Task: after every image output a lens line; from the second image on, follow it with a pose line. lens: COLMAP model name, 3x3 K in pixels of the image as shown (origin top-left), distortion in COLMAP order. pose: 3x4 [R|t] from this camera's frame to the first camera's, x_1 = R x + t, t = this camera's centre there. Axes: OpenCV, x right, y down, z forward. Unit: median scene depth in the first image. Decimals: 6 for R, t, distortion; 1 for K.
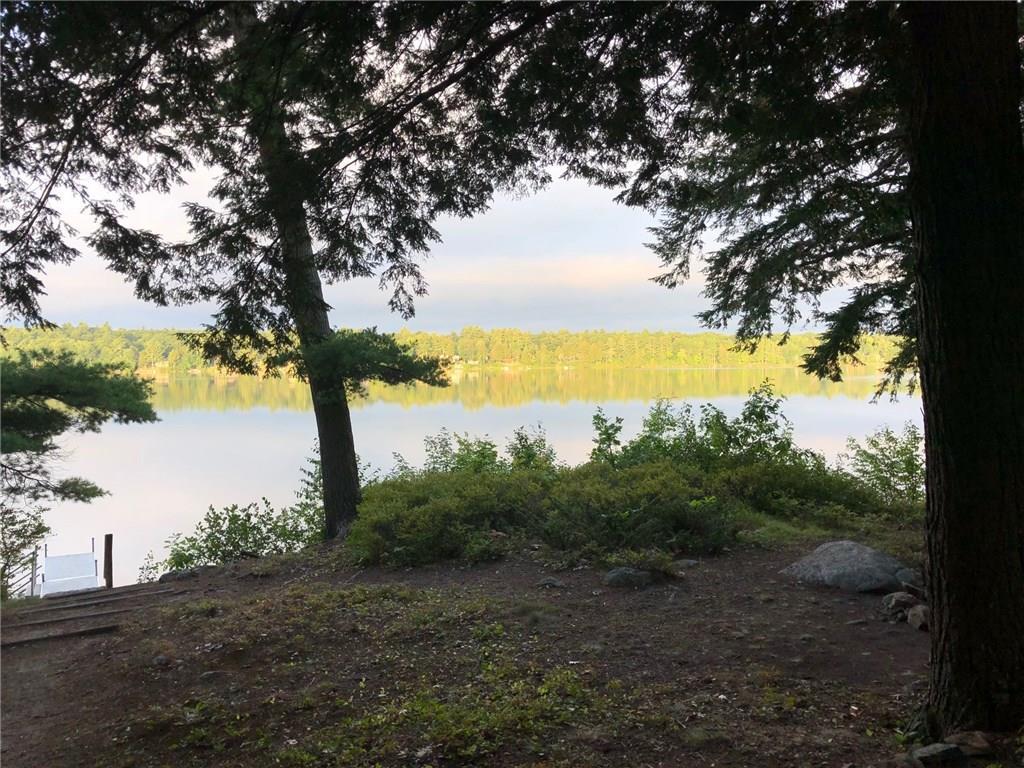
lens RADIAL K [[843.8, 0, 512.0], [0, 843.8, 384.0], [0, 0, 1]] dist [-0.007245, -0.005967]
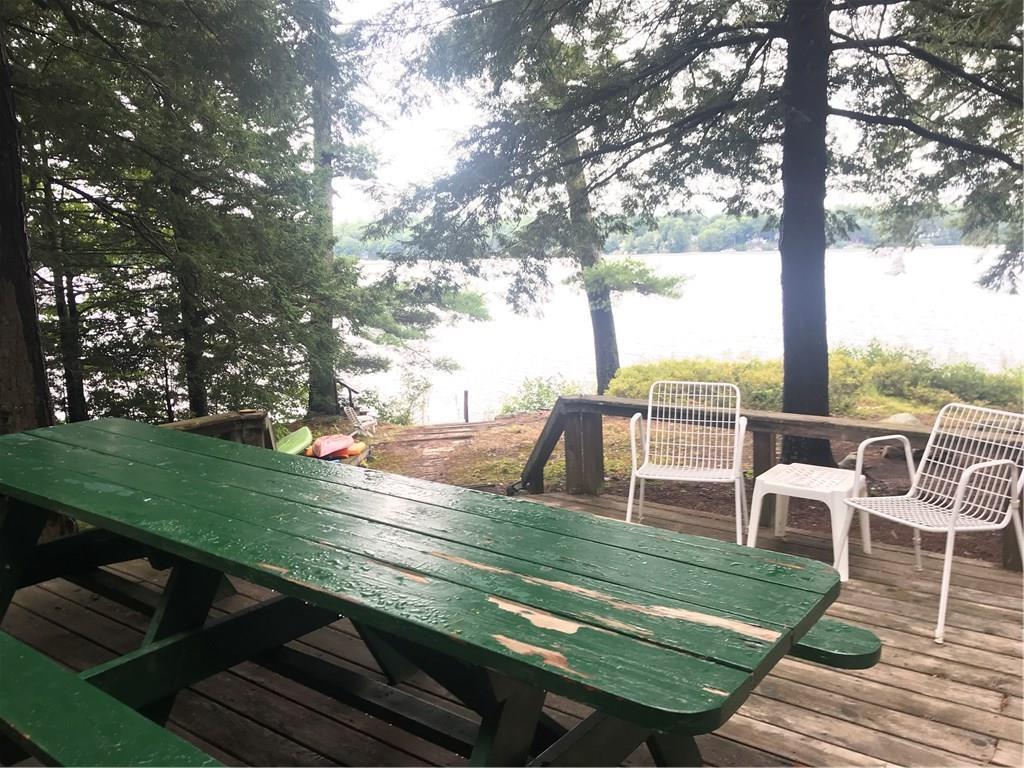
lens RADIAL K [[843.0, 0, 512.0], [0, 843.0, 384.0], [0, 0, 1]] dist [0.000285, -0.000029]
pose [[0.928799, 0.037416, -0.368689, 0.186224], [0.009738, 0.992082, 0.125212, -0.033550], [0.370455, -0.119887, 0.921081, -0.424332]]
